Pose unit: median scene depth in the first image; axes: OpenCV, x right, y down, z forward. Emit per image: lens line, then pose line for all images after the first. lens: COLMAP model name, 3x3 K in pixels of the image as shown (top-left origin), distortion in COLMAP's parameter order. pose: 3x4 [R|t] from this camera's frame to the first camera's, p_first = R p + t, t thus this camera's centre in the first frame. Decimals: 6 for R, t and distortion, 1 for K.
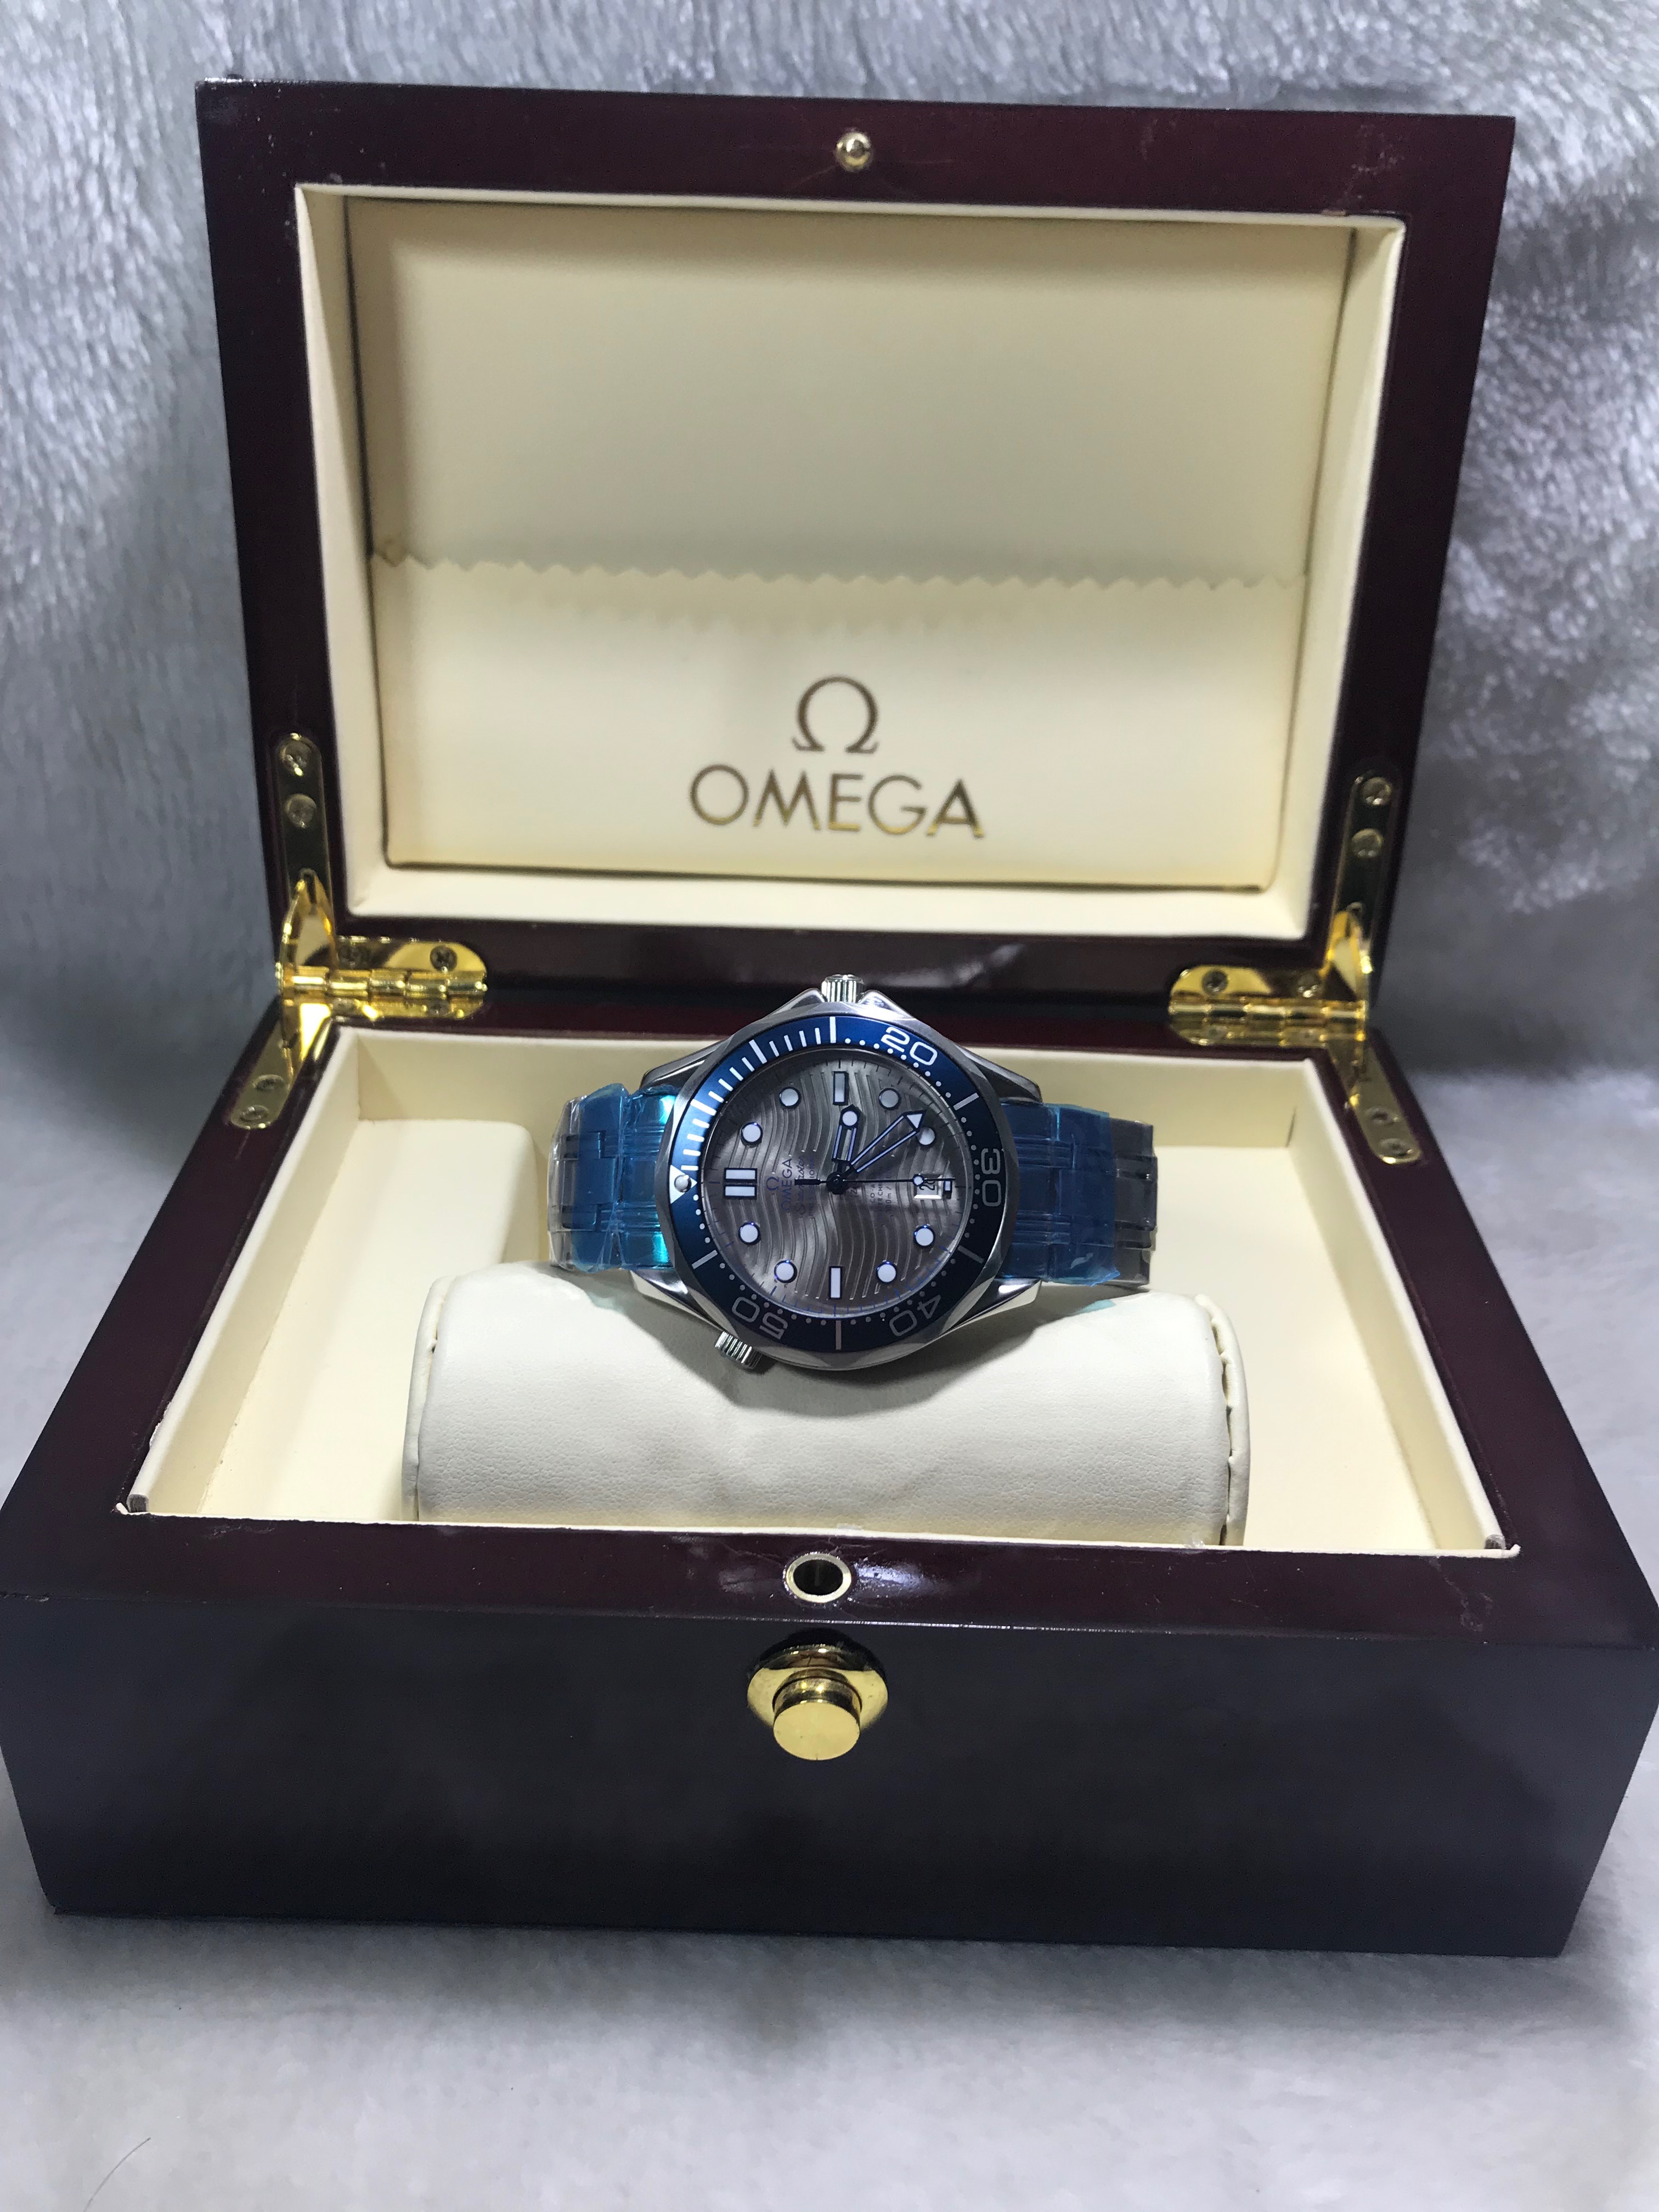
lens RADIAL K [[2105.6, 0, 829.5], [0, 2105.6, 1106.0], [0, 0, 1]] dist [-0.012226, -0.003677]
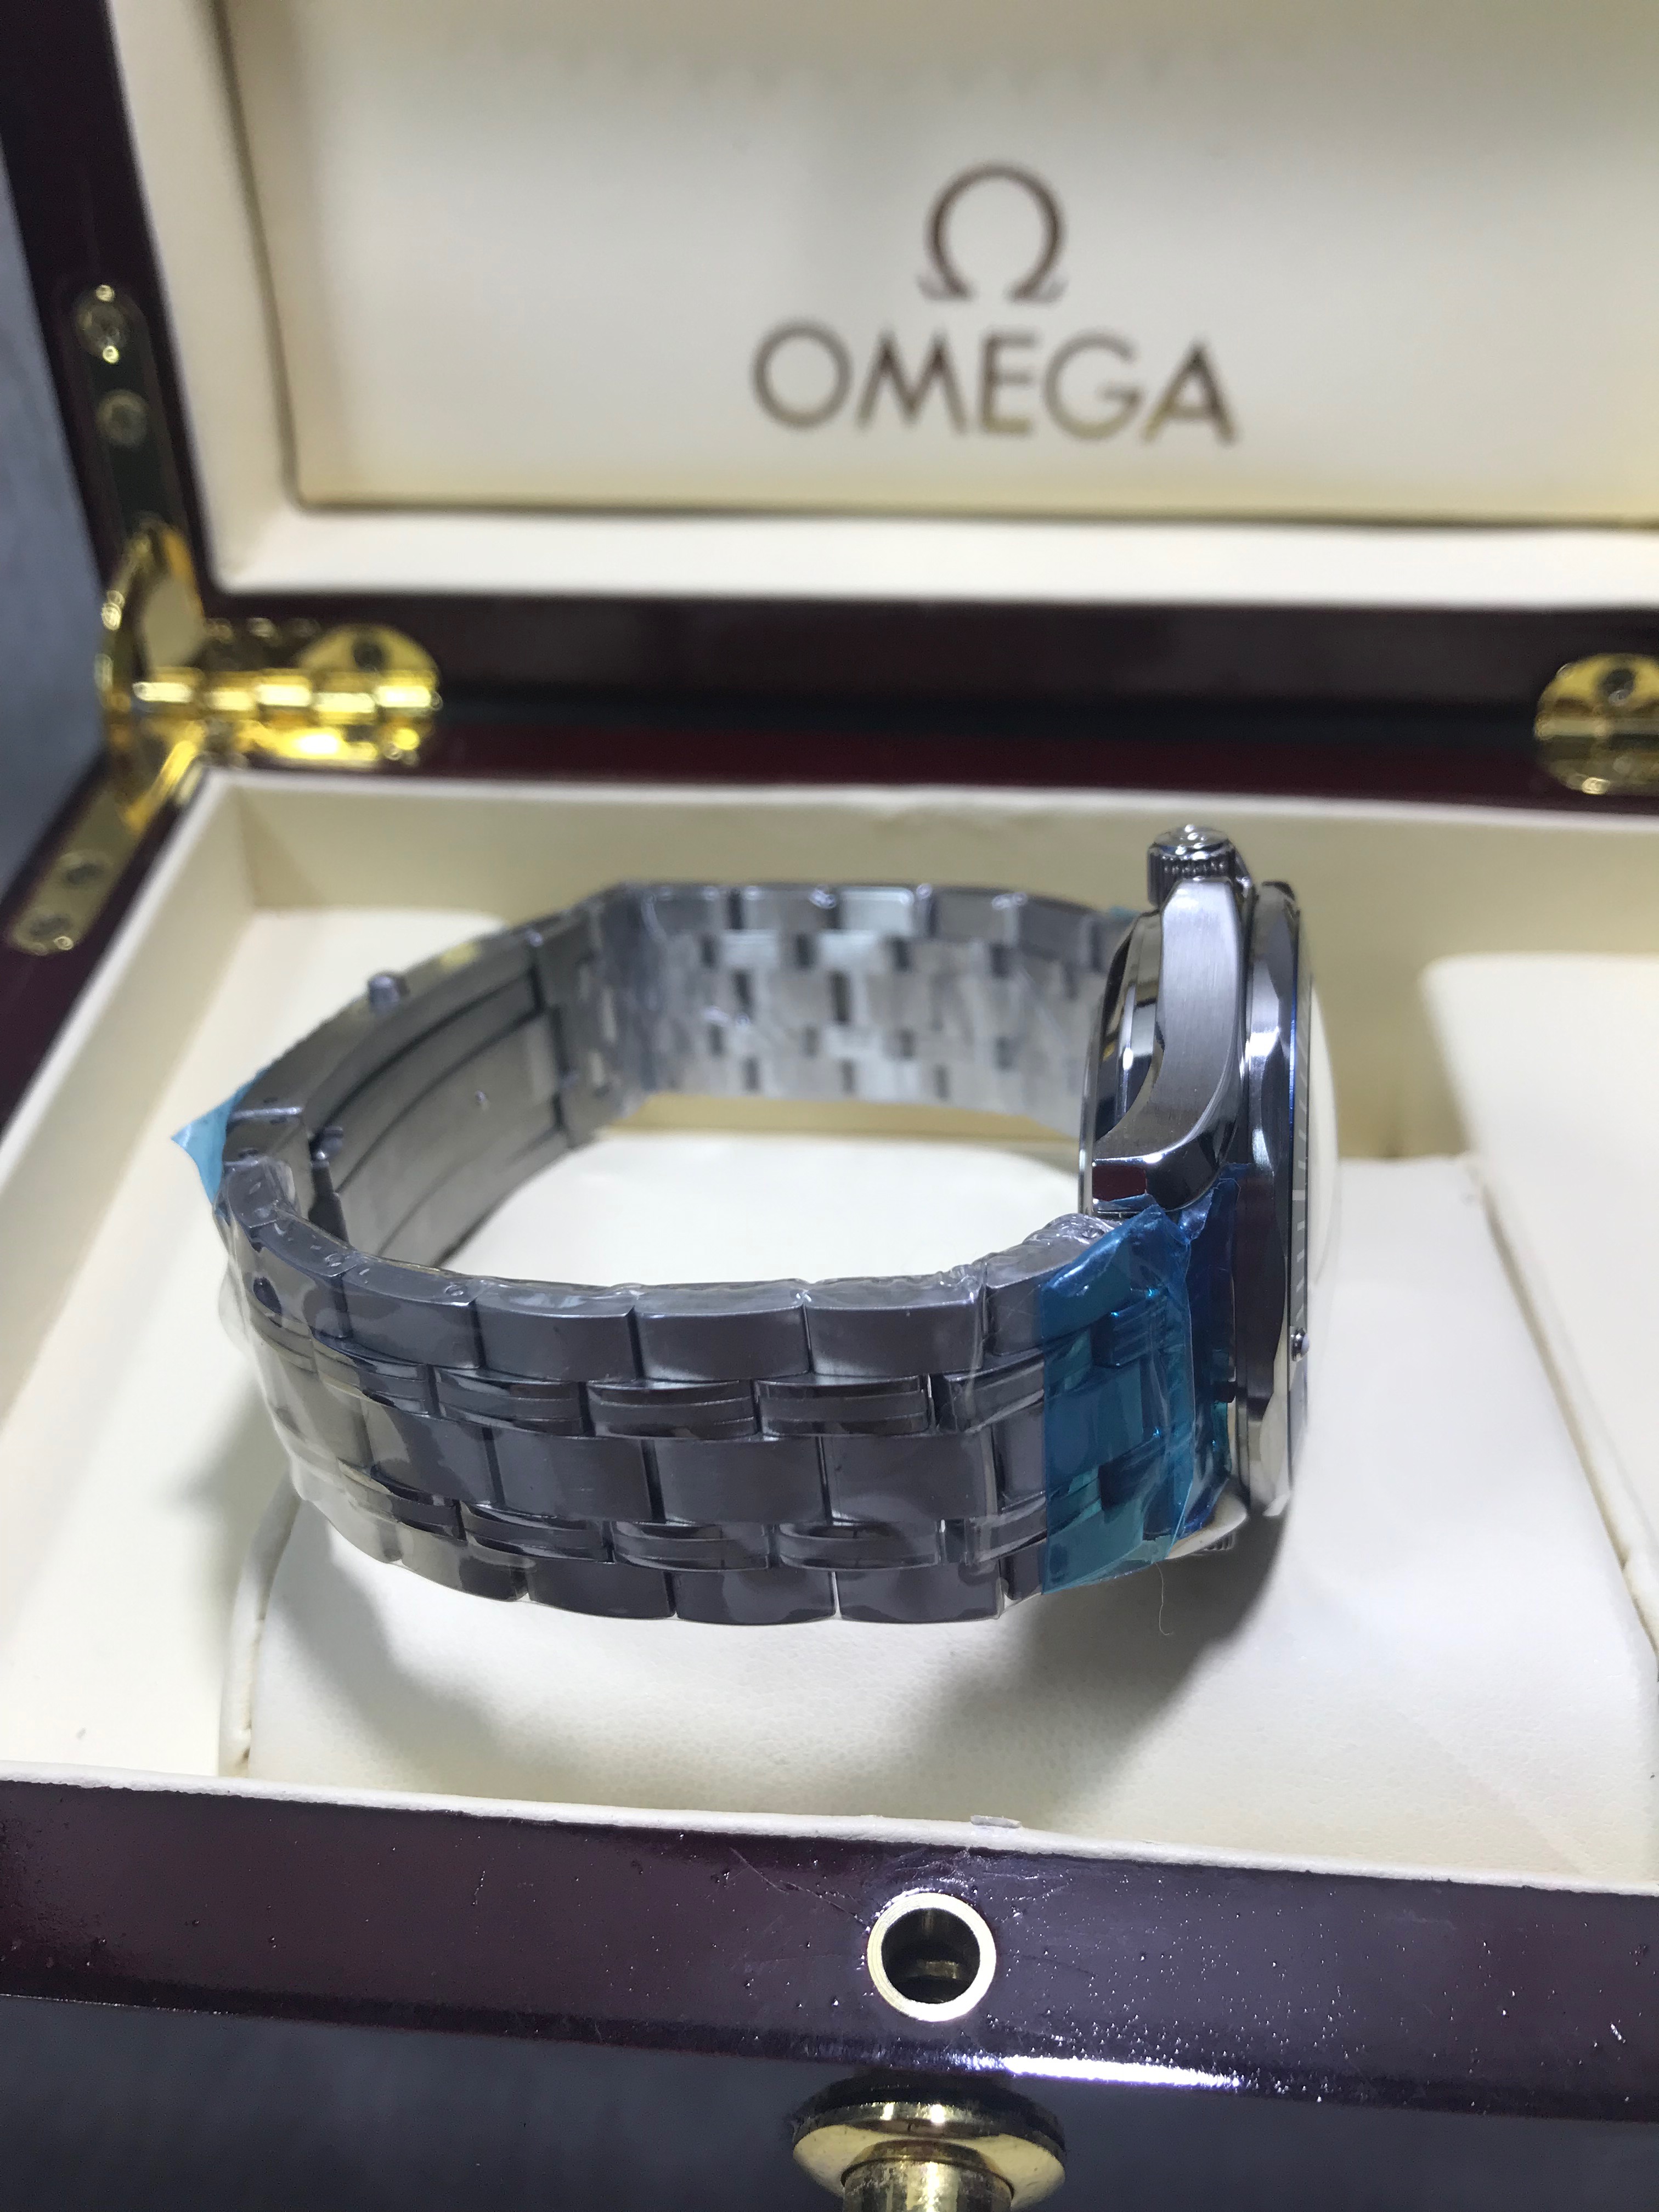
lens RADIAL K [[2105.6, 0, 829.5], [0, 2105.6, 1106.0], [0, 0, 1]] dist [-0.012226, -0.003677]
pose [[0.996539, 0.007032, -0.082828, 0.008036], [0.009757, 0.979632, 0.200565, -0.062750], [0.082551, -0.200679, 0.976173, 0.362526]]
